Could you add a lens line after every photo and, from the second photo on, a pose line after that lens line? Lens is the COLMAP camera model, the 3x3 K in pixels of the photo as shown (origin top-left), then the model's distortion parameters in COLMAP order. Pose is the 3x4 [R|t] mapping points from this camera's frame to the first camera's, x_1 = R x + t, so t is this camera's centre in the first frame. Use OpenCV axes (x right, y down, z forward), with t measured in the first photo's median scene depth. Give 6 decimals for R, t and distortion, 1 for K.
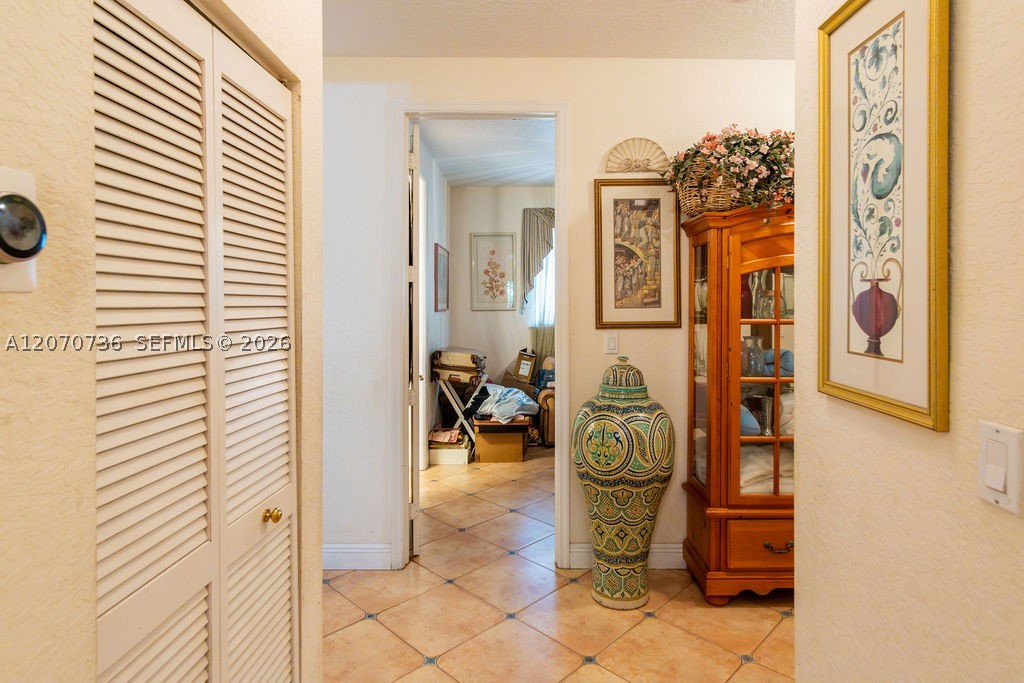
lens RADIAL K [[547.8, 0, 525.6], [0, 547.8, 306.6], [0, 0, 1]] dist [0.005047, 0.002622]
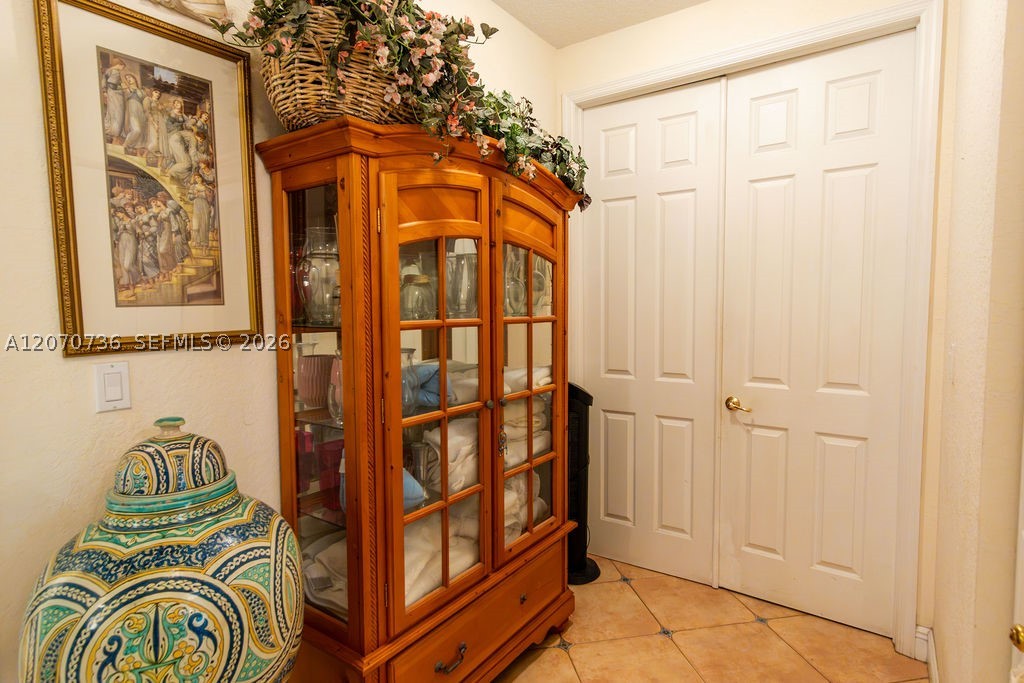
lens RADIAL K [[547.8, 0, 515.5], [0, 547.8, 340.1], [0, 0, 1]] dist [0.005047, 0.002622]
pose [[0.581745, -0.060091, 0.811149, -0.009403], [0.015015, 0.997891, 0.063157, 0.006881], [-0.813233, -0.024562, 0.581420, 0.486704]]
